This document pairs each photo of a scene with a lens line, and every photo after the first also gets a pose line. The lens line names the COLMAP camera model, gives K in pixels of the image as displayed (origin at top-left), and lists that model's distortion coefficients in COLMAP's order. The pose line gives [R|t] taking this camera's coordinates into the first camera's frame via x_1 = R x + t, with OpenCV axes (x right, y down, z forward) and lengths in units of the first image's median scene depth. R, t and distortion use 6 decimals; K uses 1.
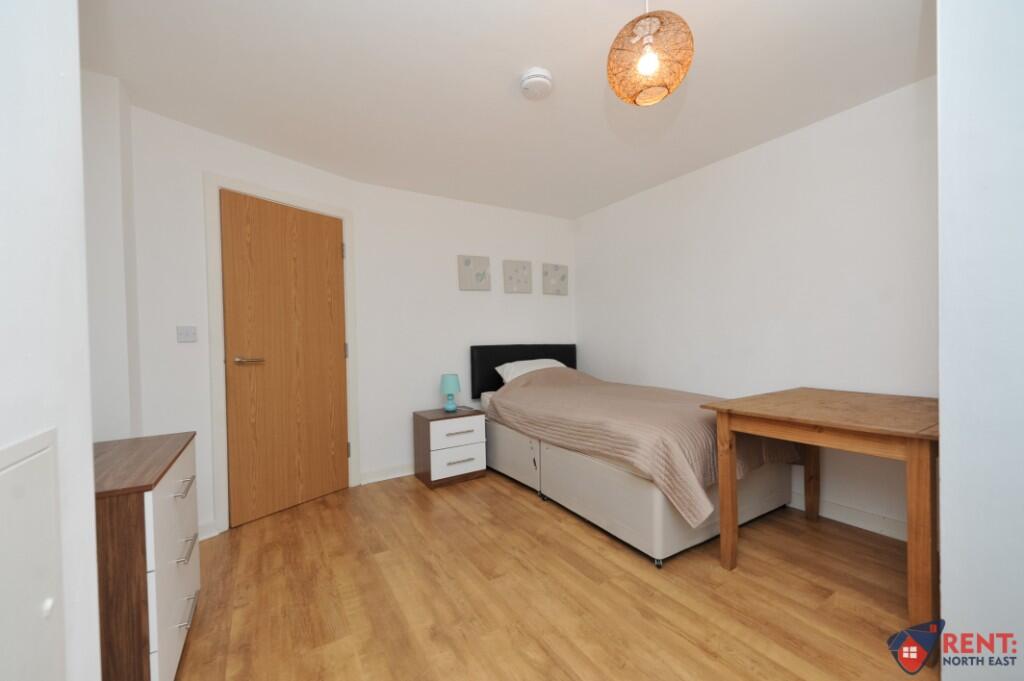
lens RADIAL K [[403.8, 0, 512.0], [0, 403.8, 340.5], [0, 0, 1]] dist [0.000053, -0.000051]
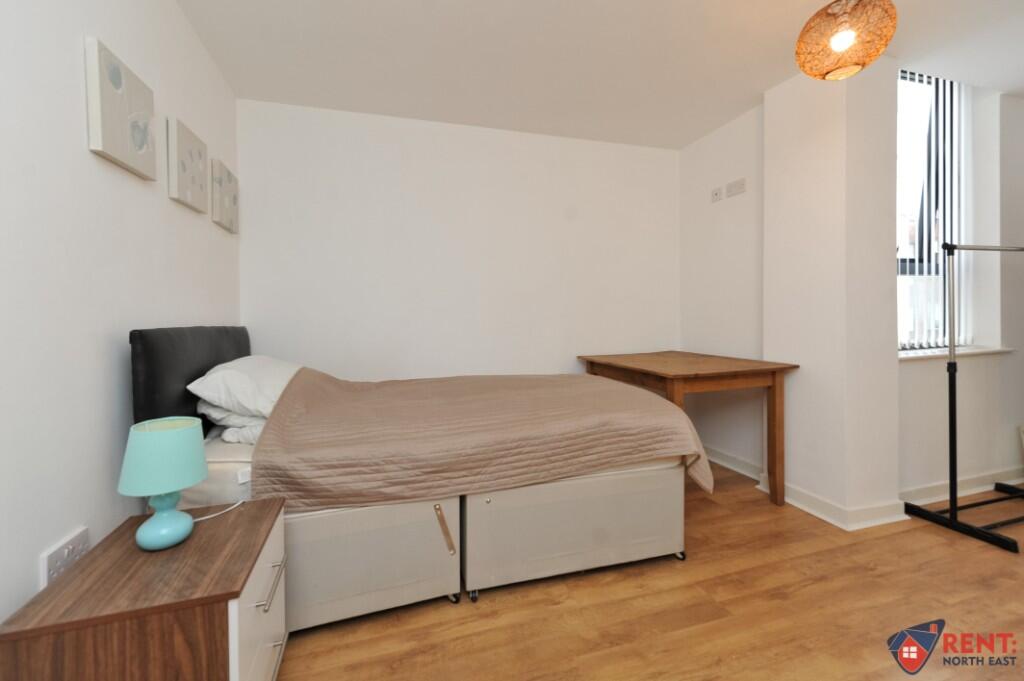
lens RADIAL K [[414.0, 0, 514.5], [0, 414.0, 317.1], [0, 0, 1]] dist [0.002072, 0.000009]
pose [[0.258337, 0.010677, 0.965996, -0.384970], [0.015890, 0.999757, -0.015299, 0.013810], [-0.965924, 0.019302, 0.258104, 0.663184]]
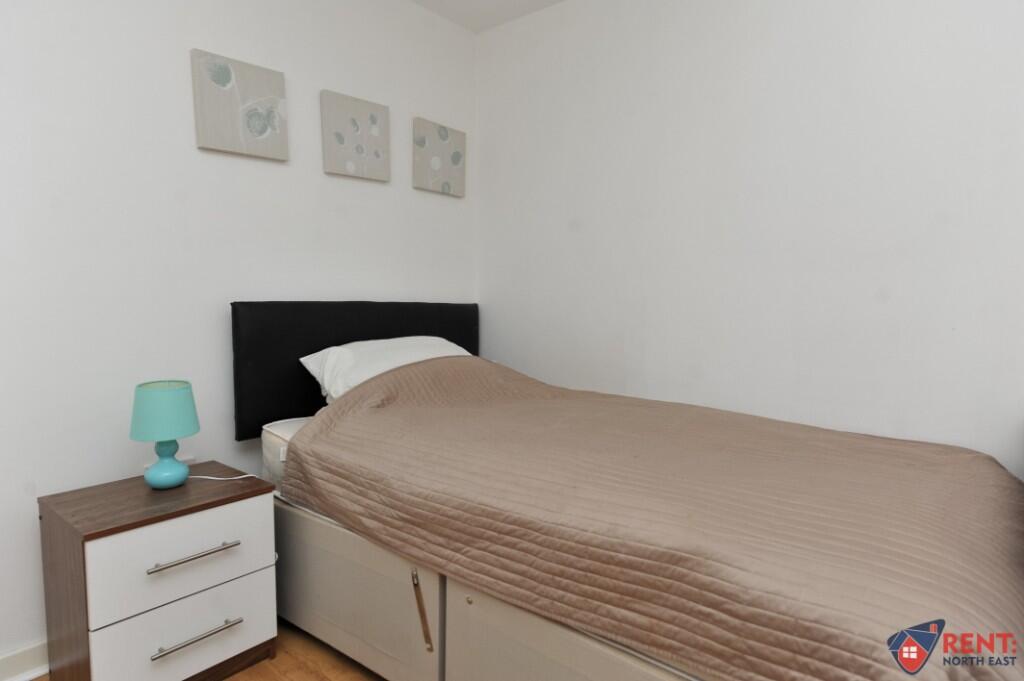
lens RADIAL K [[591.5, 0, 512.0], [0, 591.5, 340.5], [0, 0, 1]] dist [0.005020, 0.002087]
pose [[0.946504, 0.005374, 0.322648, -0.035969], [-0.027720, 0.997520, 0.064702, 0.006767], [-0.321500, -0.070185, 0.944305, 0.426370]]
